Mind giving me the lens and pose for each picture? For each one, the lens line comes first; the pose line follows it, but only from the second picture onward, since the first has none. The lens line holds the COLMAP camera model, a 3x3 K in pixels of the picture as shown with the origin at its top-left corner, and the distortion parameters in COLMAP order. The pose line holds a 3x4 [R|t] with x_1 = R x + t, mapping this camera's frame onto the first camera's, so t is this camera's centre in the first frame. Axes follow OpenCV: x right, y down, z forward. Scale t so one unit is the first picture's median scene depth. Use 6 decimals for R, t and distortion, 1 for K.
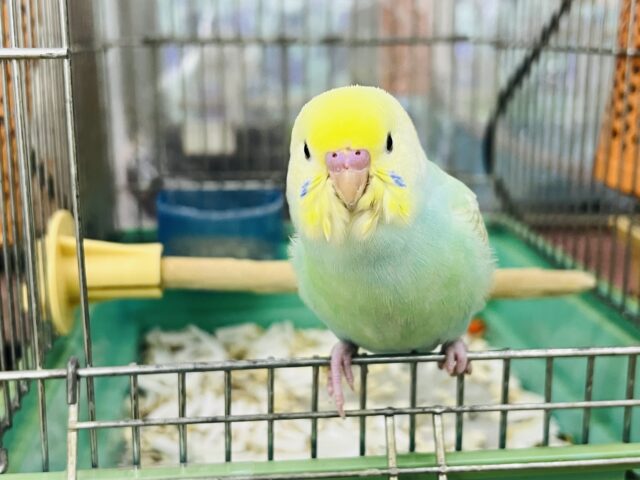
lens RADIAL K [[882.5, 0, 320.0], [0, 882.5, 240.0], [0, 0, 1]] dist [0.130812, -0.368860]
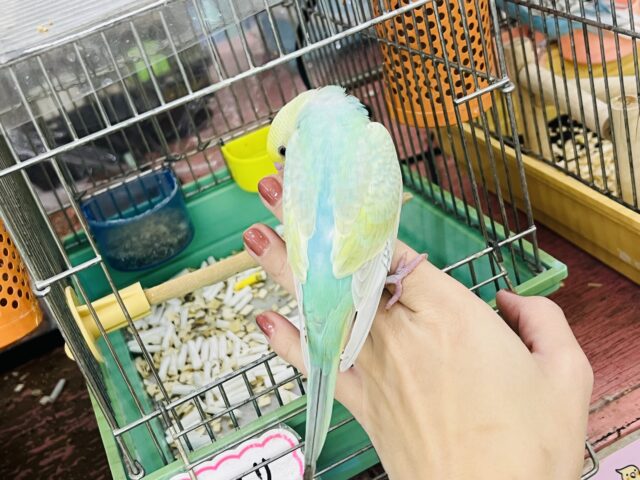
lens RADIAL K [[882.5, 0, 320.0], [0, 882.5, 240.0], [0, 0, 1]] dist [0.130812, -0.368860]
pose [[0.919848, -0.372472, 0.123066, -0.071090], [0.330311, 0.904671, 0.269195, -0.442256], [-0.211602, -0.206969, 0.955190, -0.566553]]
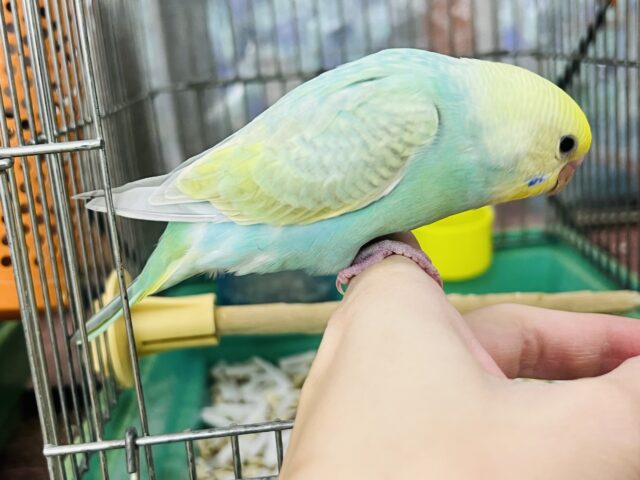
lens RADIAL K [[879.6, 0, 328.1], [0, 879.6, 243.1], [0, 0, 1]] dist [0.097253, -0.054433]
pose [[0.994740, -0.074866, -0.069907, 0.035827], [0.075463, 0.997131, 0.005926, -0.061694], [0.069262, -0.011170, 0.997536, -0.016452]]
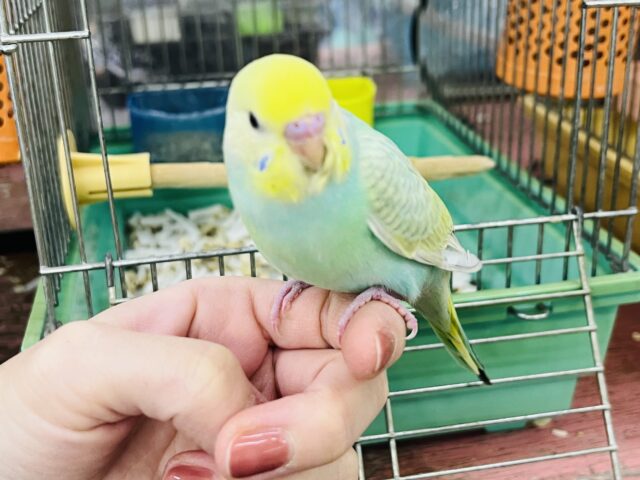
lens RADIAL K [[882.5, 0, 320.0], [0, 882.5, 240.0], [0, 0, 1]] dist [0.130812, -0.368860]
pose [[0.996553, -0.059408, 0.057901, -0.024101], [0.049114, 0.985014, 0.165334, -0.085244], [-0.066855, -0.161921, 0.984536, -0.316670]]
